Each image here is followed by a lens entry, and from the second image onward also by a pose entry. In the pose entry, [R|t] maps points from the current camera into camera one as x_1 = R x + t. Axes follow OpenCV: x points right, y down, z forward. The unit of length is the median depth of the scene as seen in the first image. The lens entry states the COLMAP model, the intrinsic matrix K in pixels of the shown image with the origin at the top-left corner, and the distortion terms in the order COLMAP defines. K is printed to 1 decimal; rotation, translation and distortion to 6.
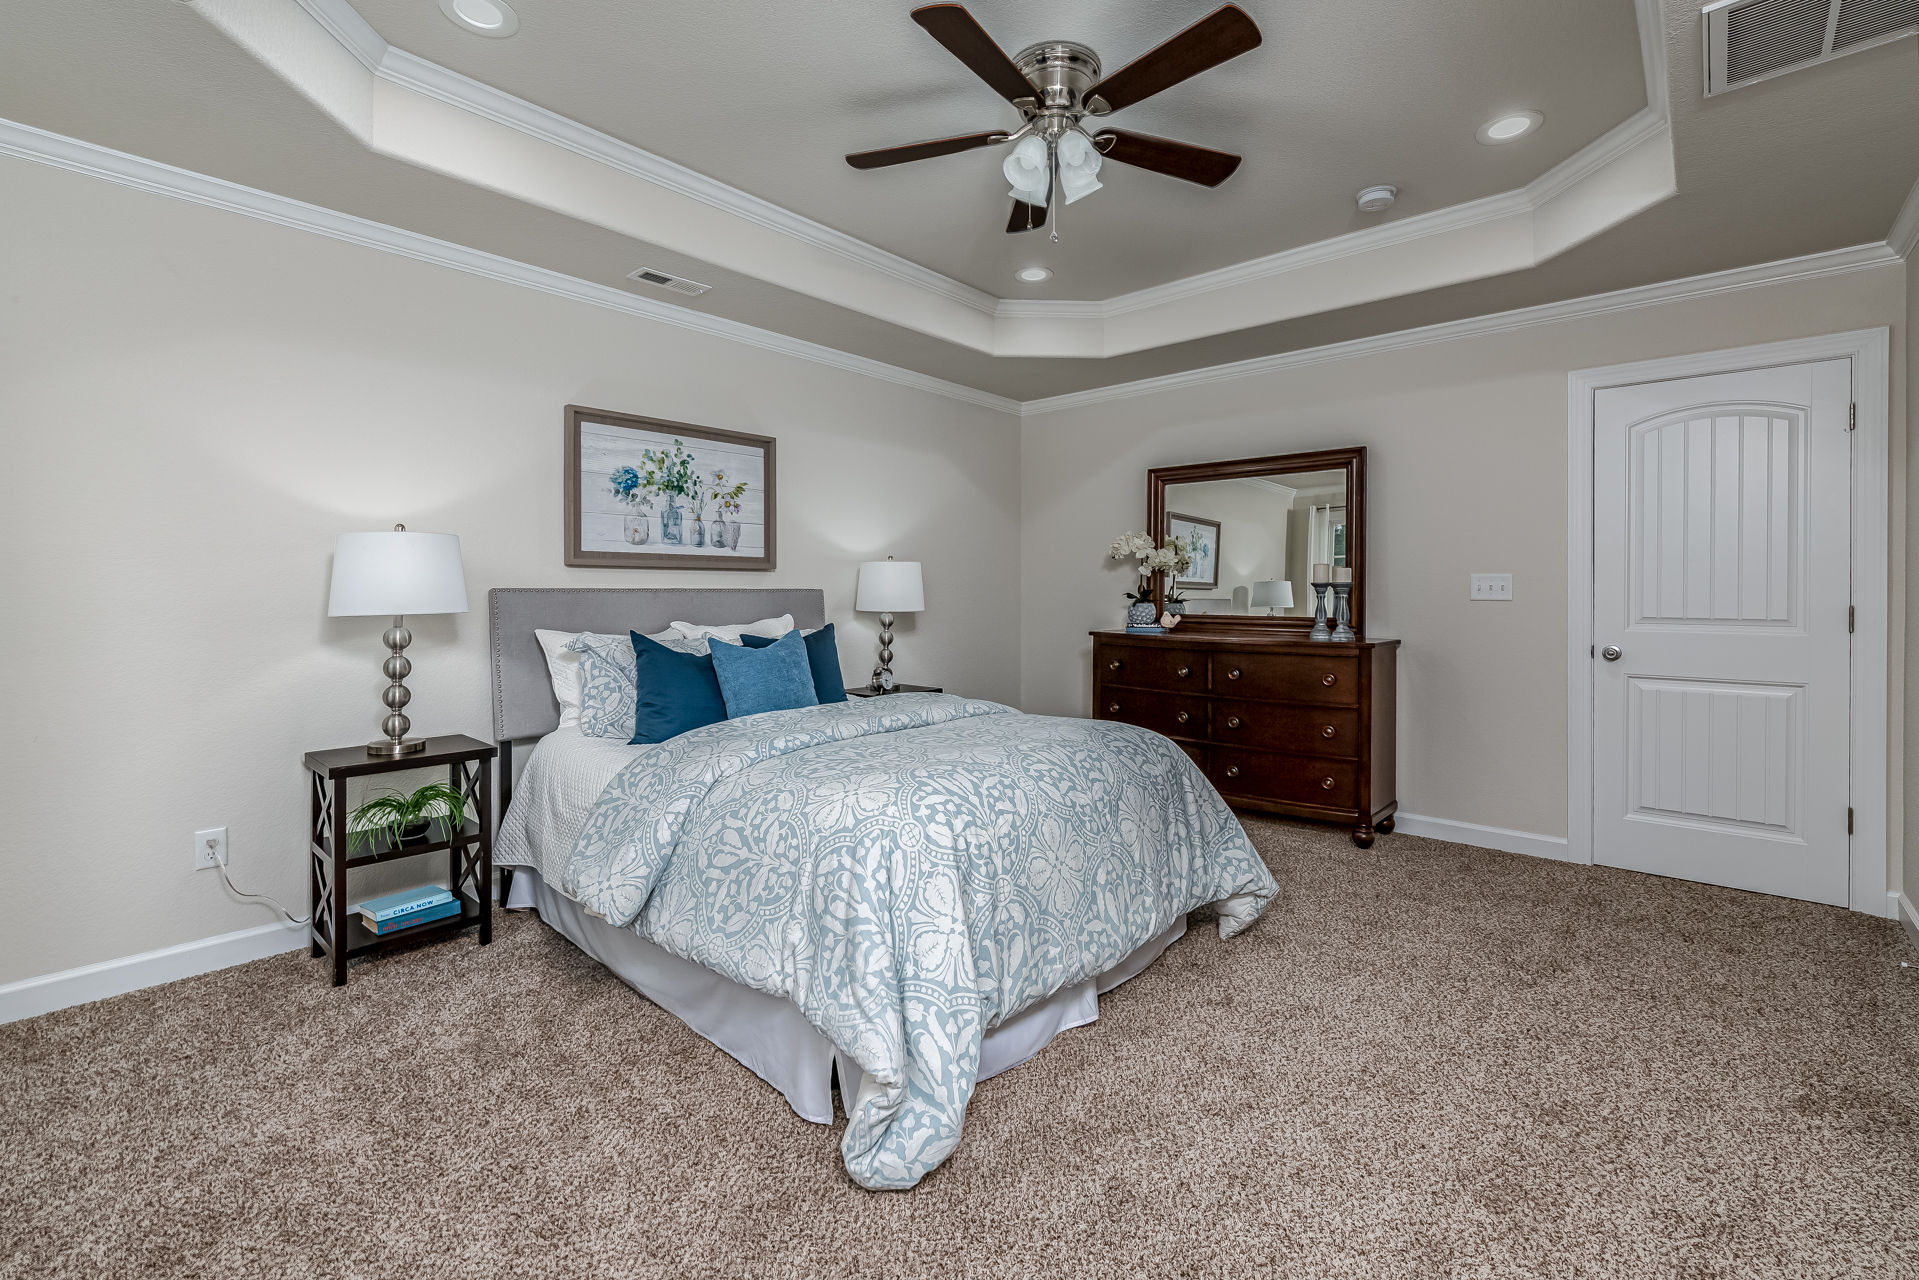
lens RADIAL K [[843.2, 0, 959.3], [0, 843.2, 605.7], [0, 0, 1]] dist [-0.000927, -0.000425]
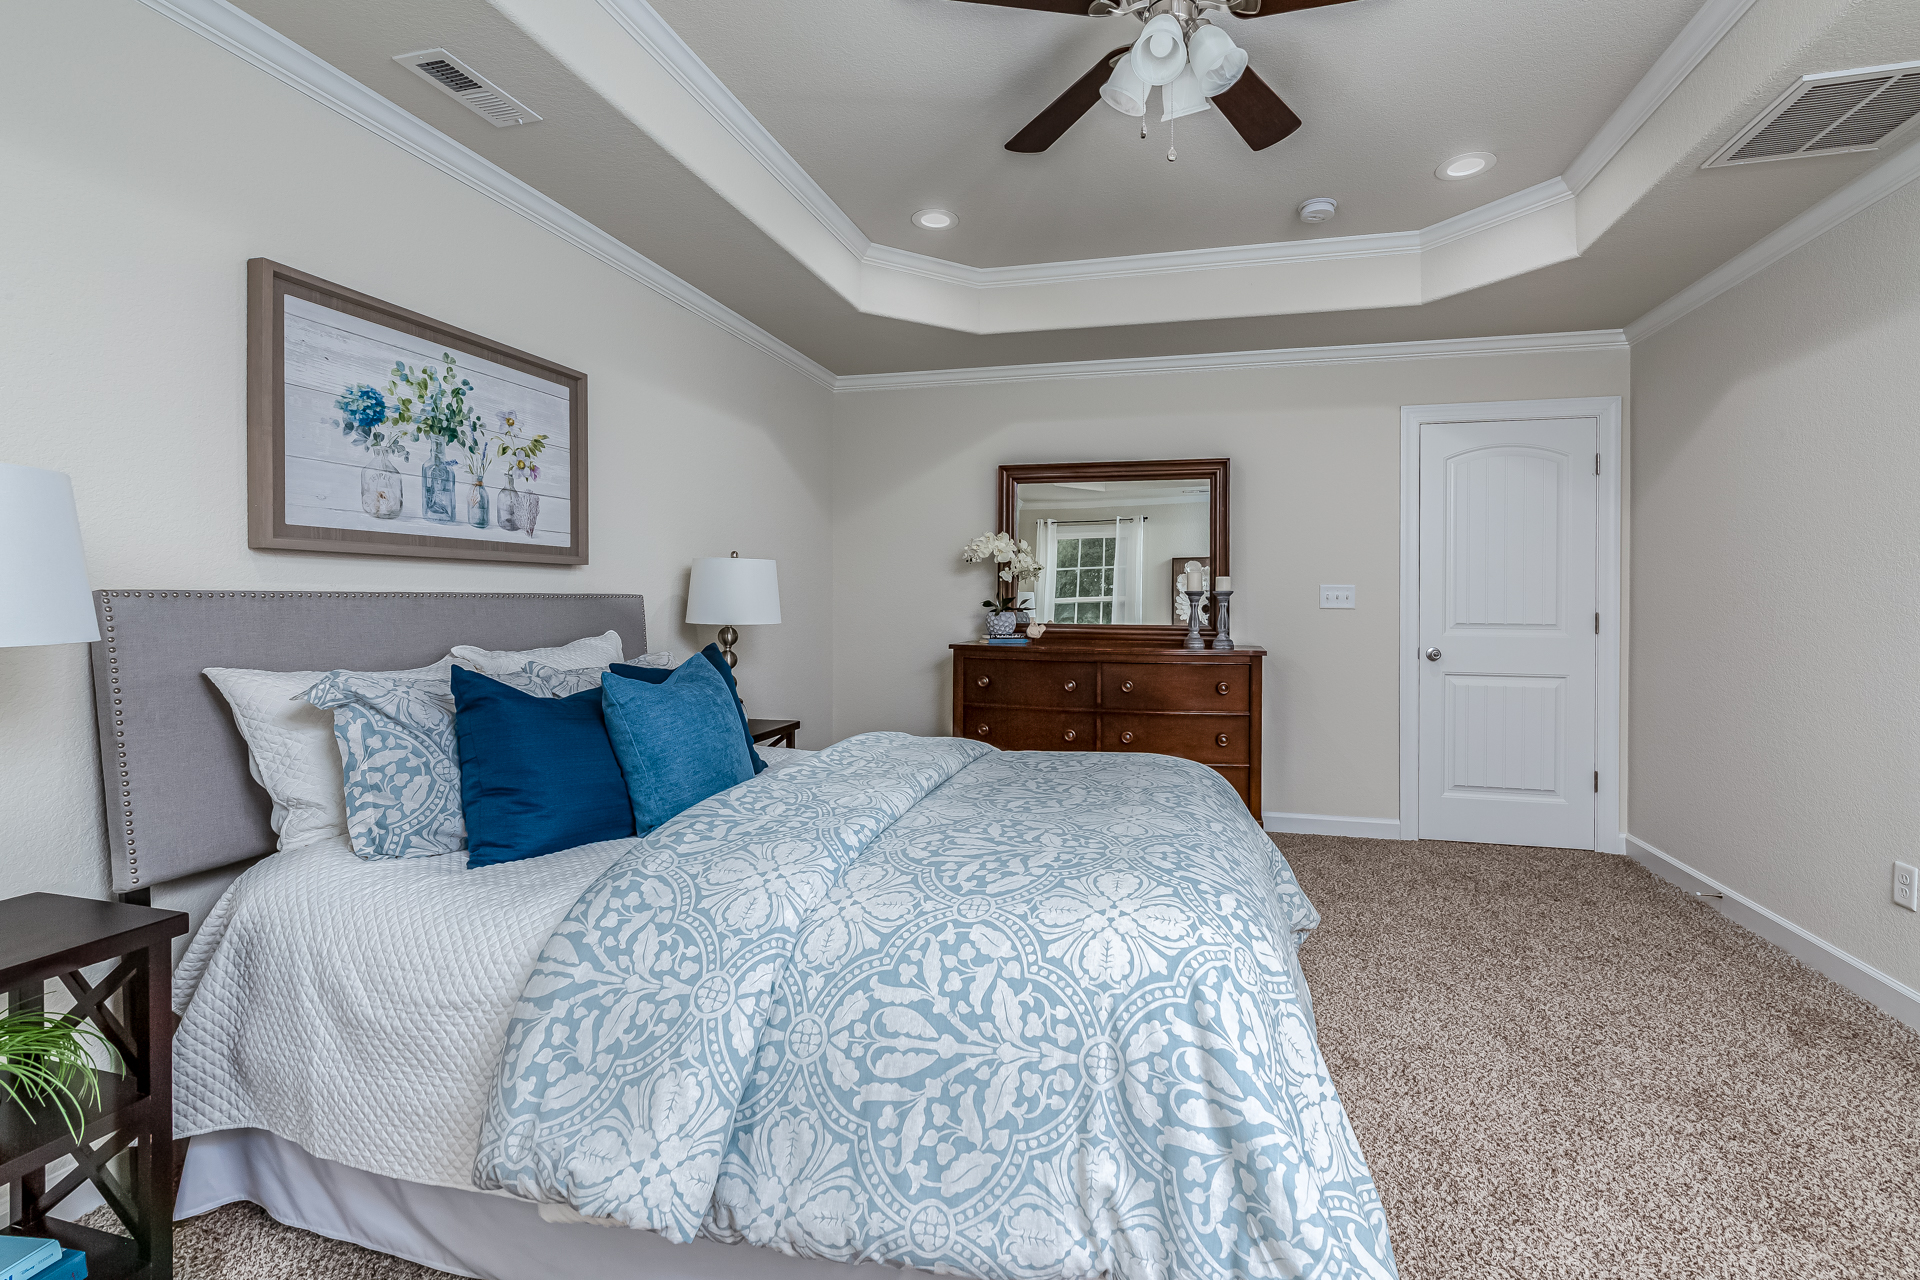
lens RADIAL K [[834.2, 0, 976.8], [0, 834.2, 613.3], [0, 0, 1]] dist [-0.001215, -0.001053]
pose [[0.876225, -0.004773, 0.481879, -0.308494], [0.003677, 0.999988, 0.003220, -0.005785], [-0.481888, -0.001049, 0.876232, 0.288001]]
